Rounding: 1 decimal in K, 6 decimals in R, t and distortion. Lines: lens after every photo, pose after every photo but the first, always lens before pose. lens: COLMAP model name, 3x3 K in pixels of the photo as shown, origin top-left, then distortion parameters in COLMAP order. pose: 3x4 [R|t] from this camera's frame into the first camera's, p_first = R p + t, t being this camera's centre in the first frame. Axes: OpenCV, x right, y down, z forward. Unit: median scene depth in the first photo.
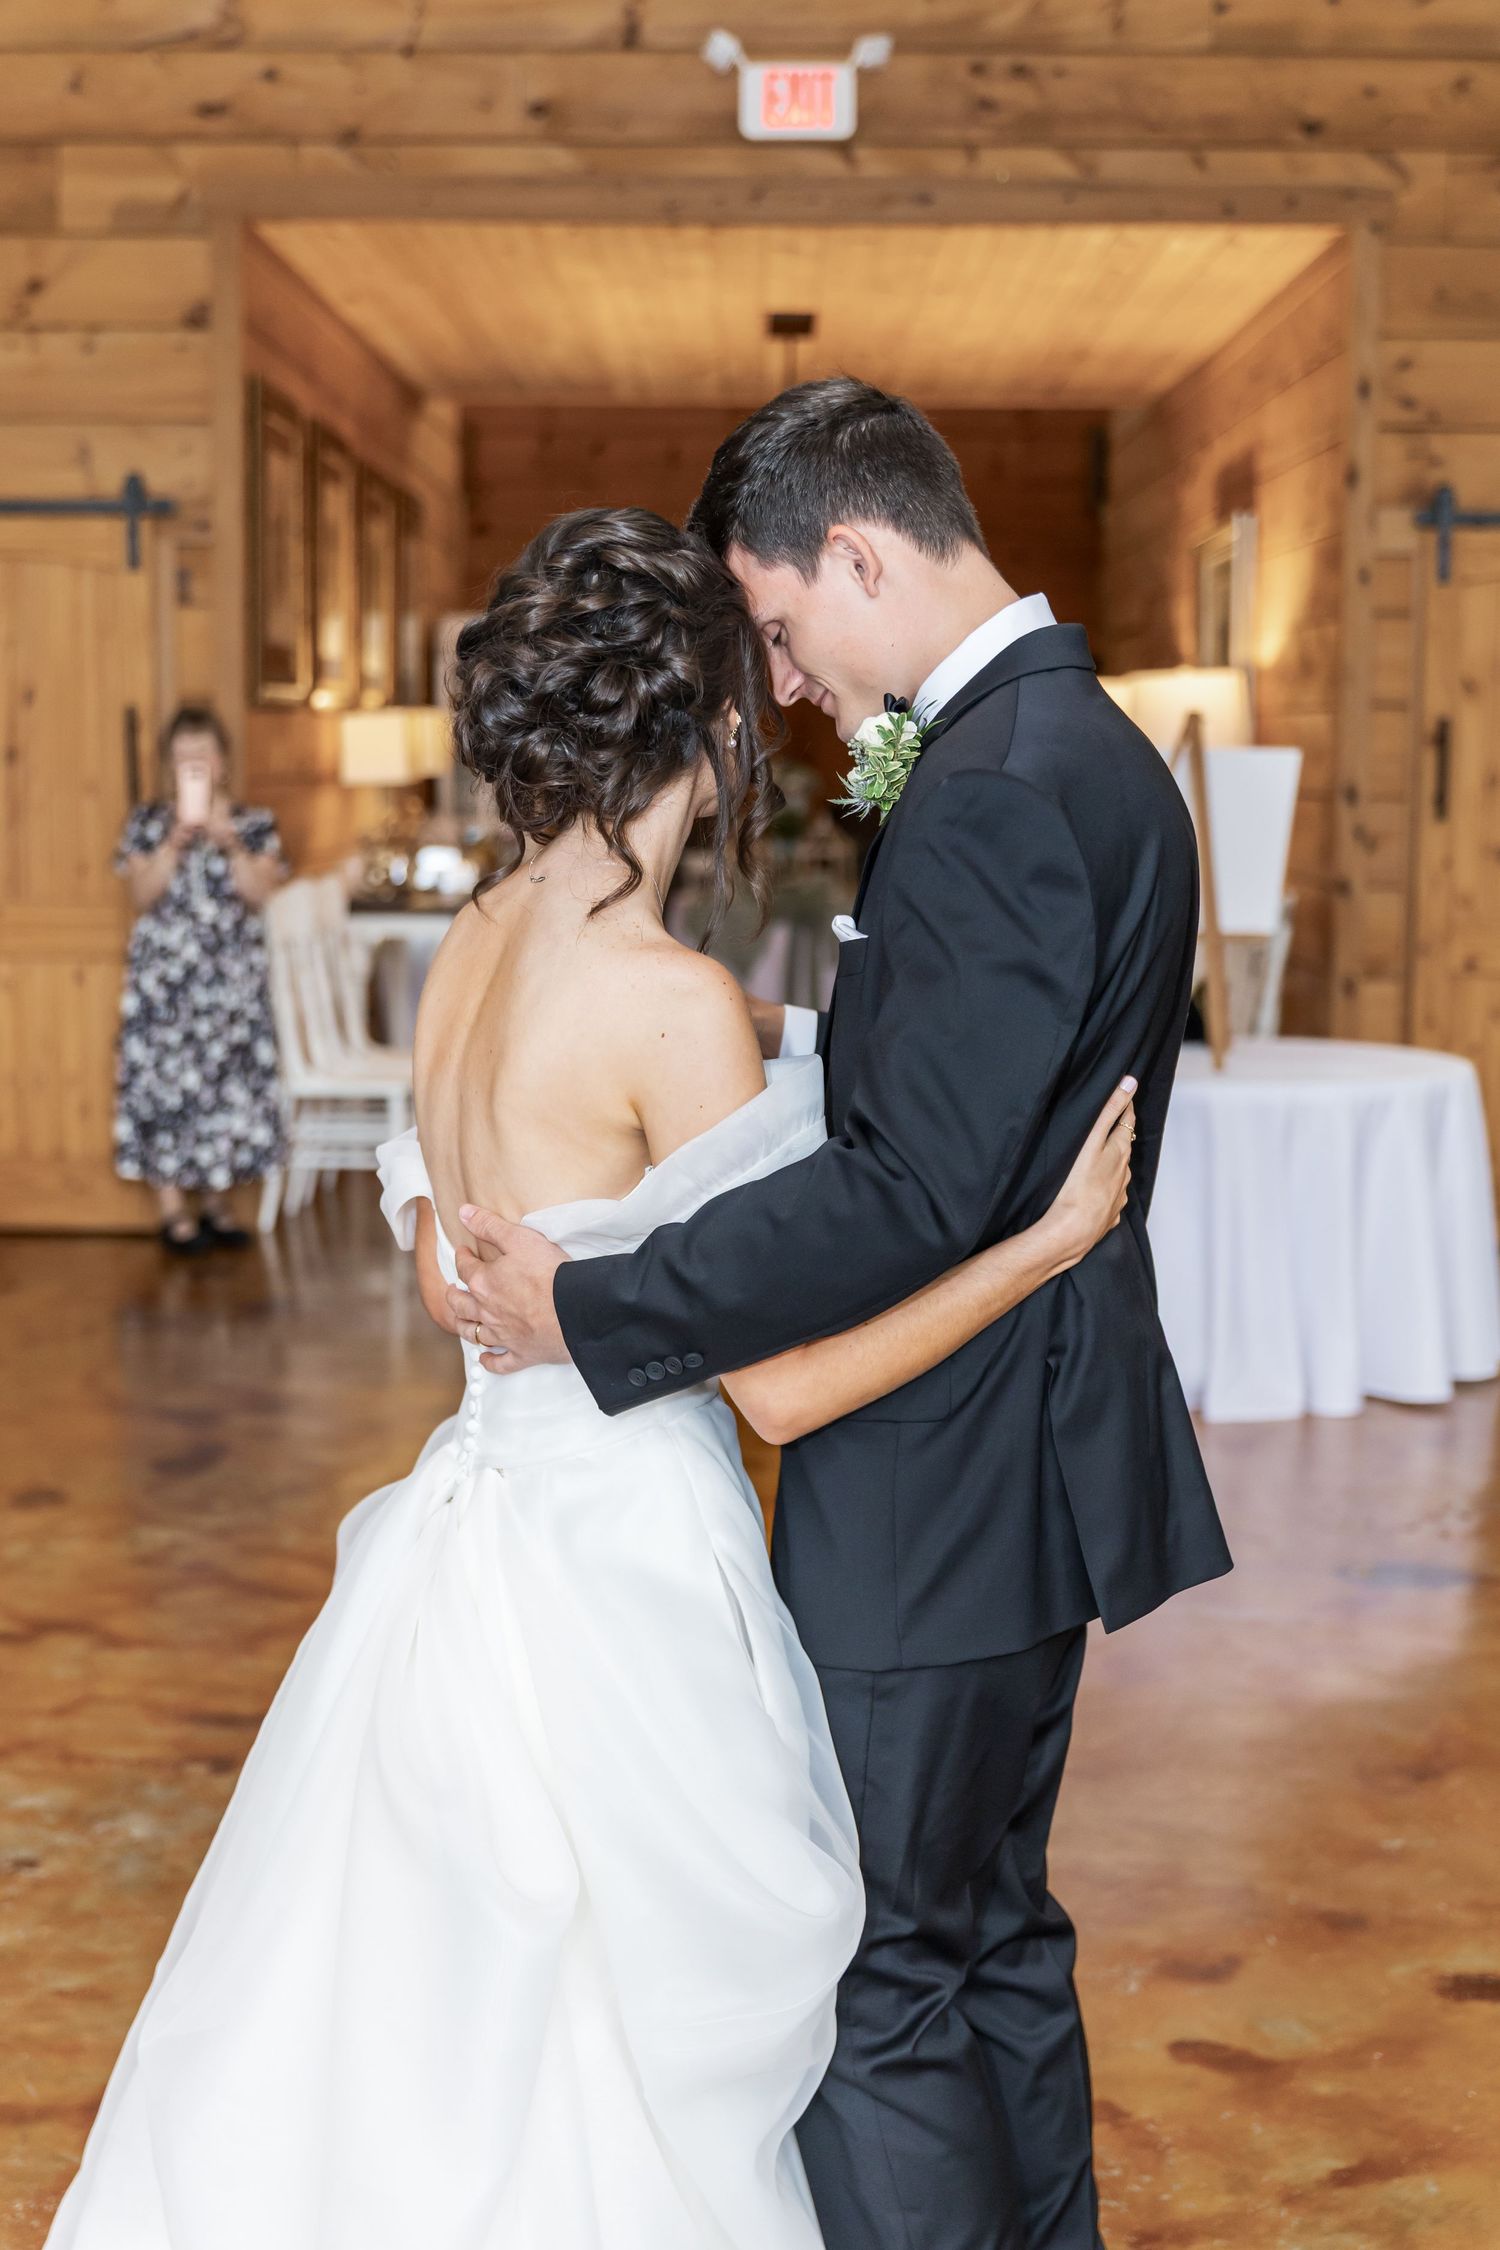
lens RADIAL K [[3126.0, 0, 750.0], [0, 3126.0, 1125.0], [0, 0, 1]] dist [-0.001558, -0.281396]
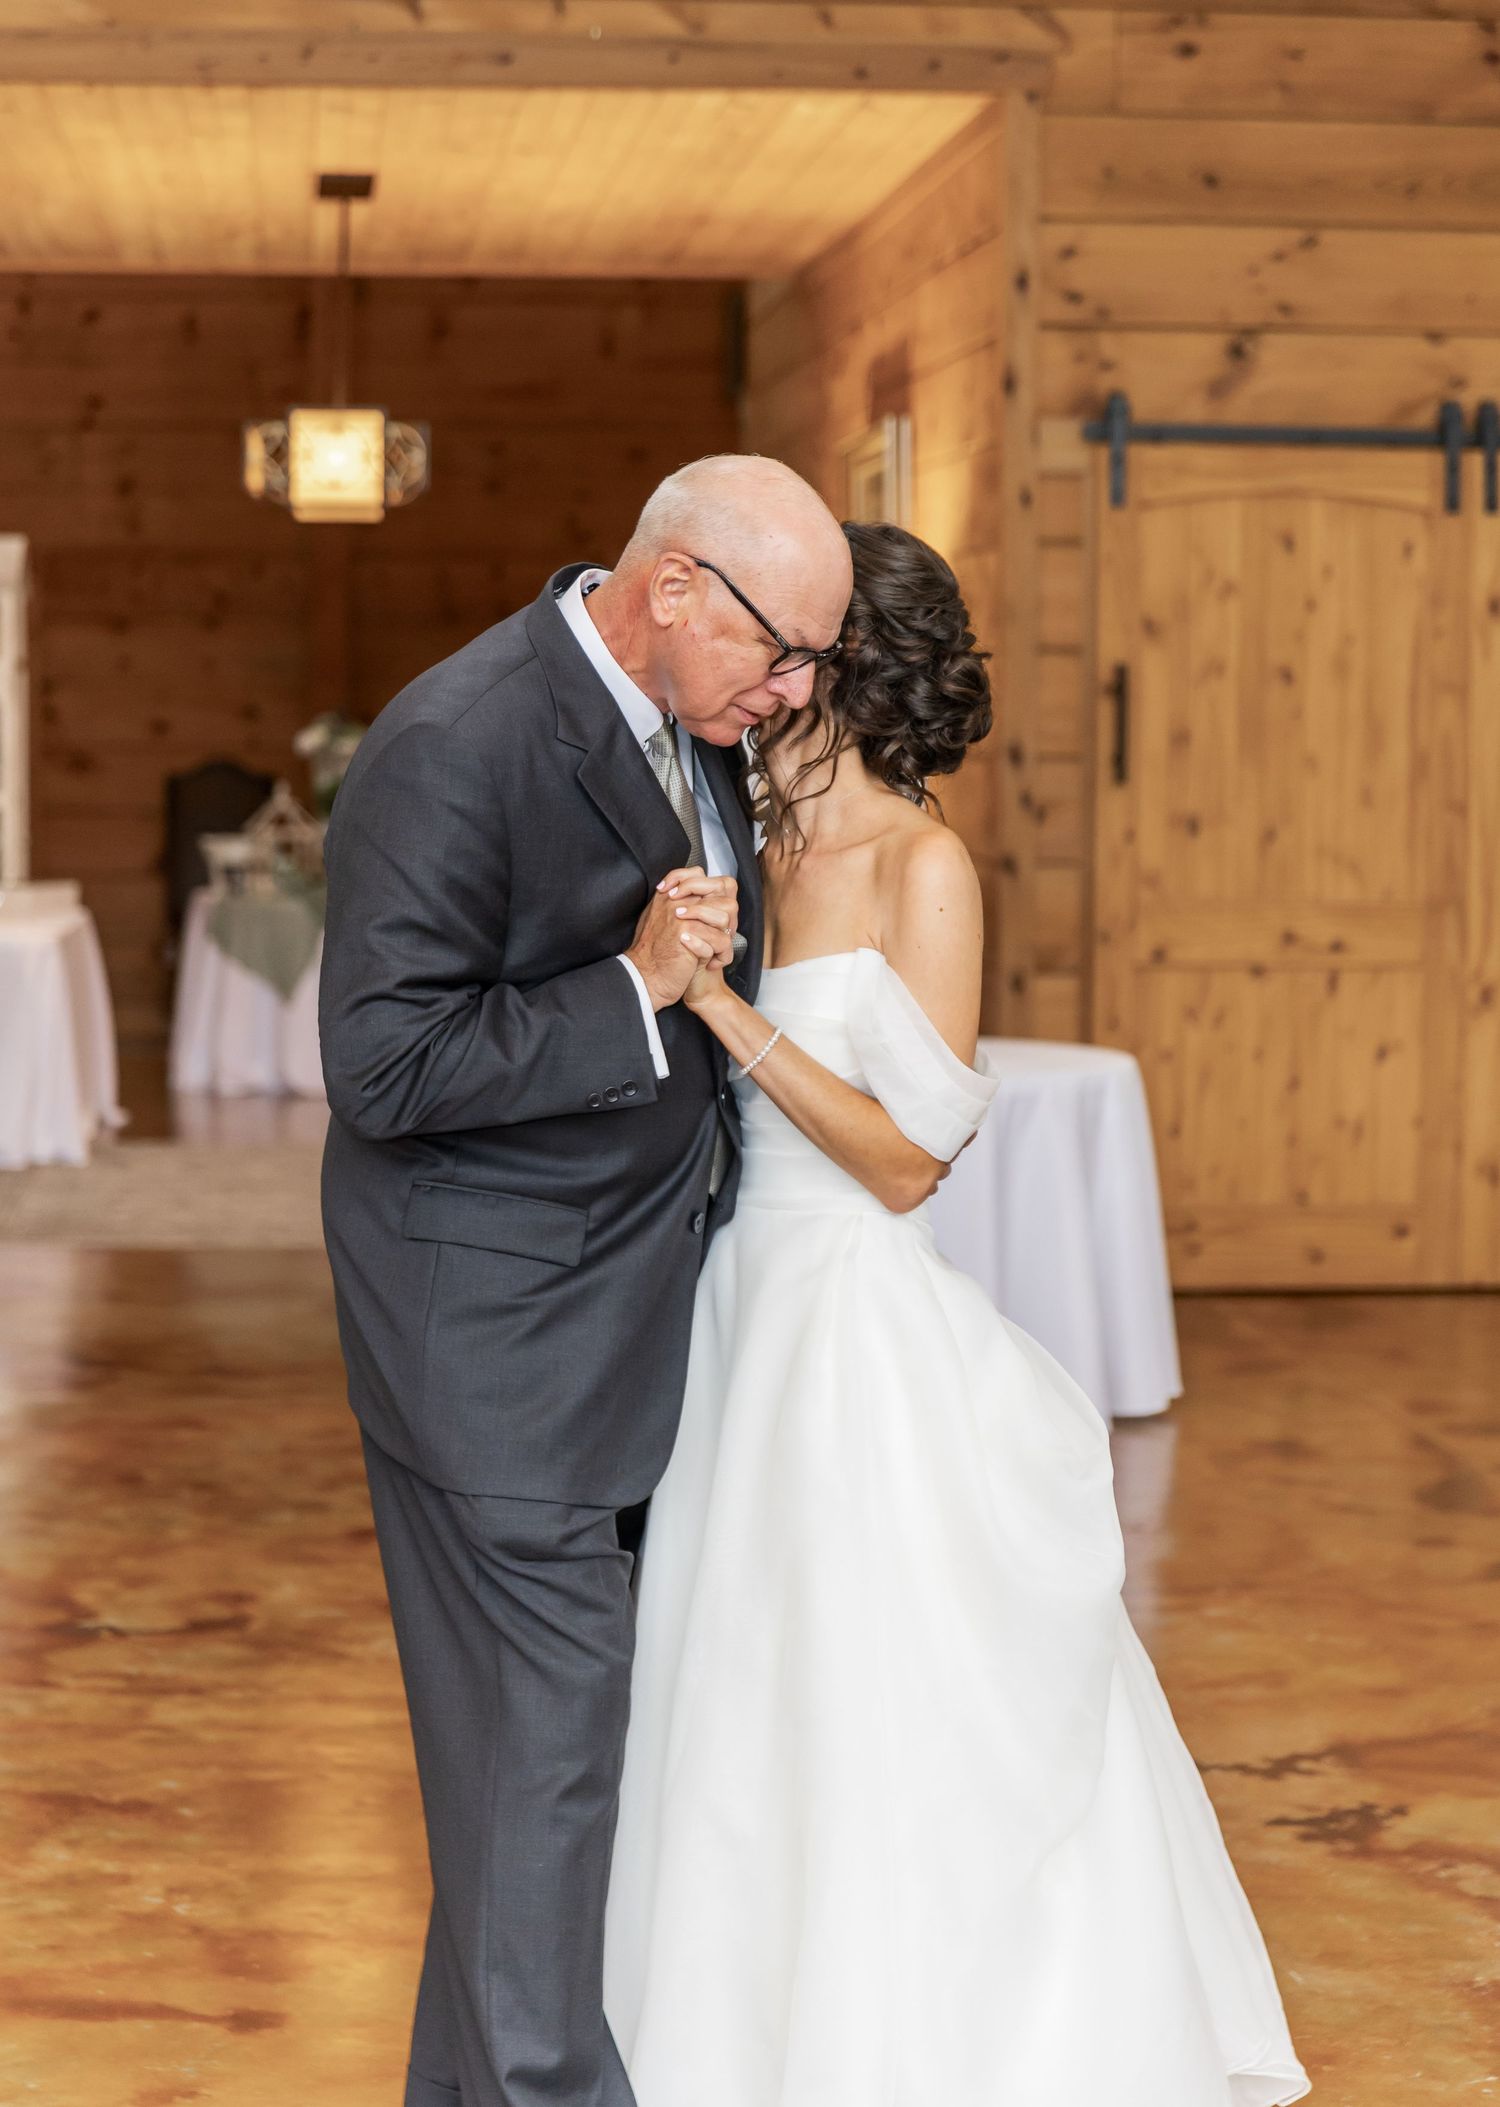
lens RADIAL K [[4455.7, 0, 700.2], [0, 4455.7, 962.2], [0, 0, 1]] dist [-0.174394, -0.147662]
pose [[0.995560, -0.006594, 0.093903, -0.005461], [0.012413, 0.998029, -0.061512, 0.023091], [-0.093312, 0.062404, 0.993679, -0.183660]]
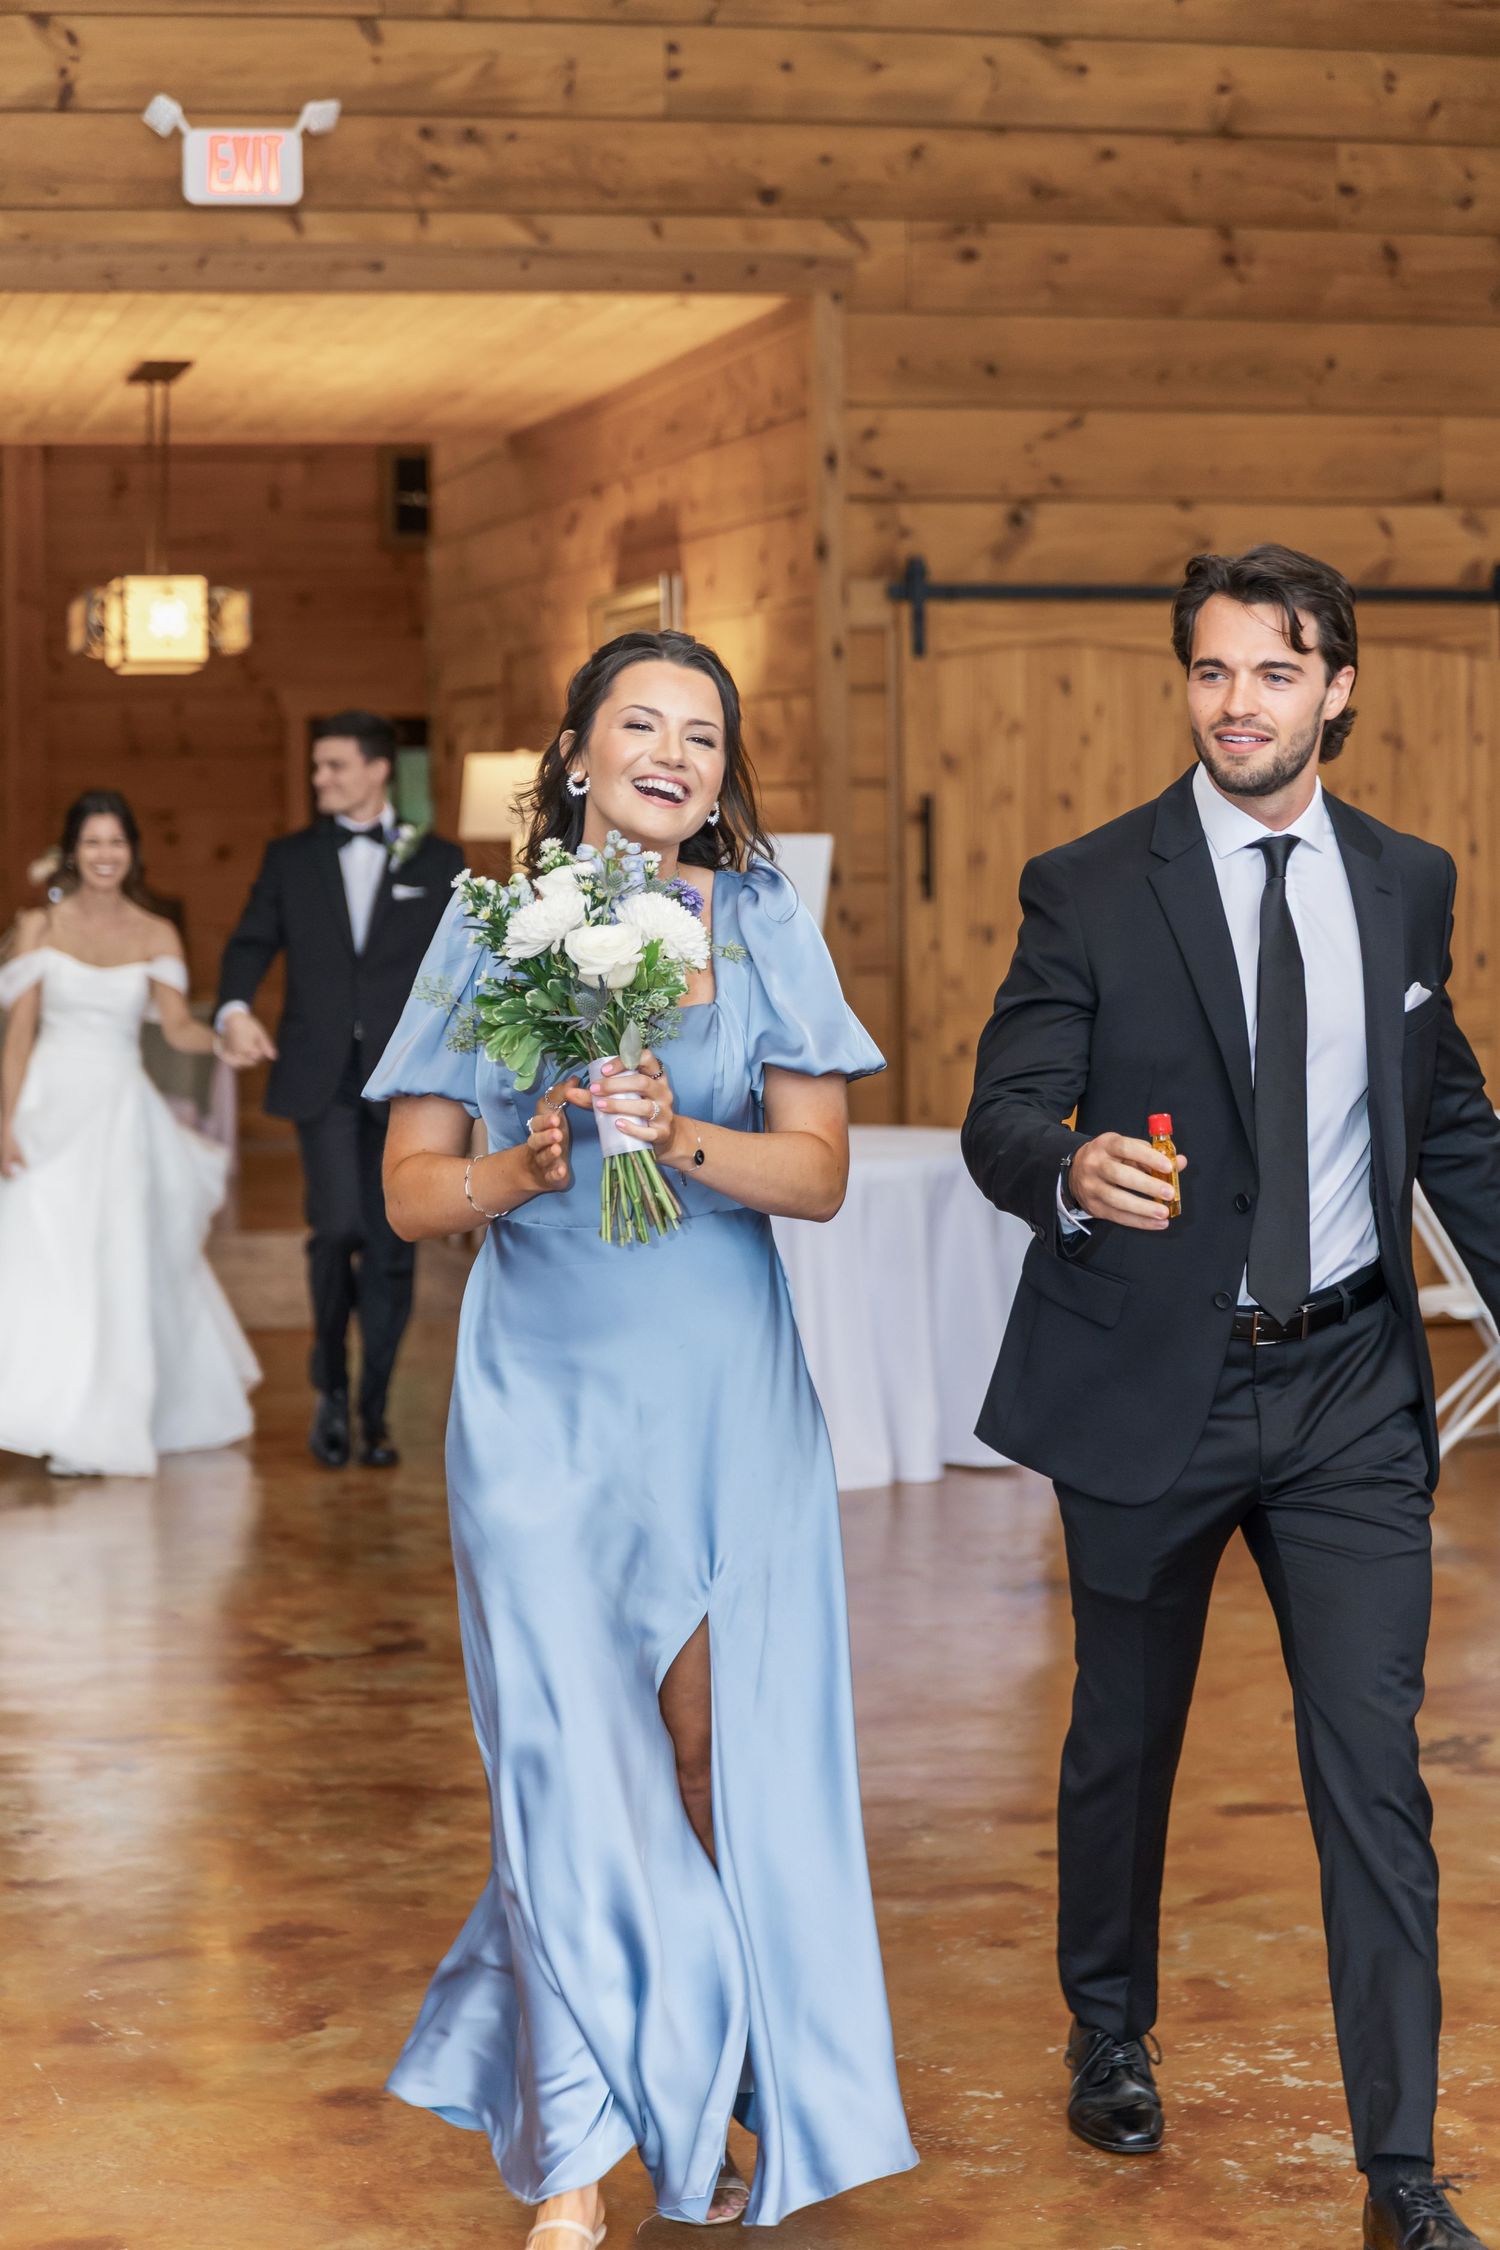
lens RADIAL K [[4232.8, 0, 750.0], [0, 4232.8, 1125.0], [0, 0, 1]] dist [-0.179894, -0.148074]
pose [[0.971483, -0.037806, 0.234075, -0.141469], [0.048437, 0.998032, -0.039836, 0.021289], [-0.232108, 0.050038, 0.971402, -0.255740]]
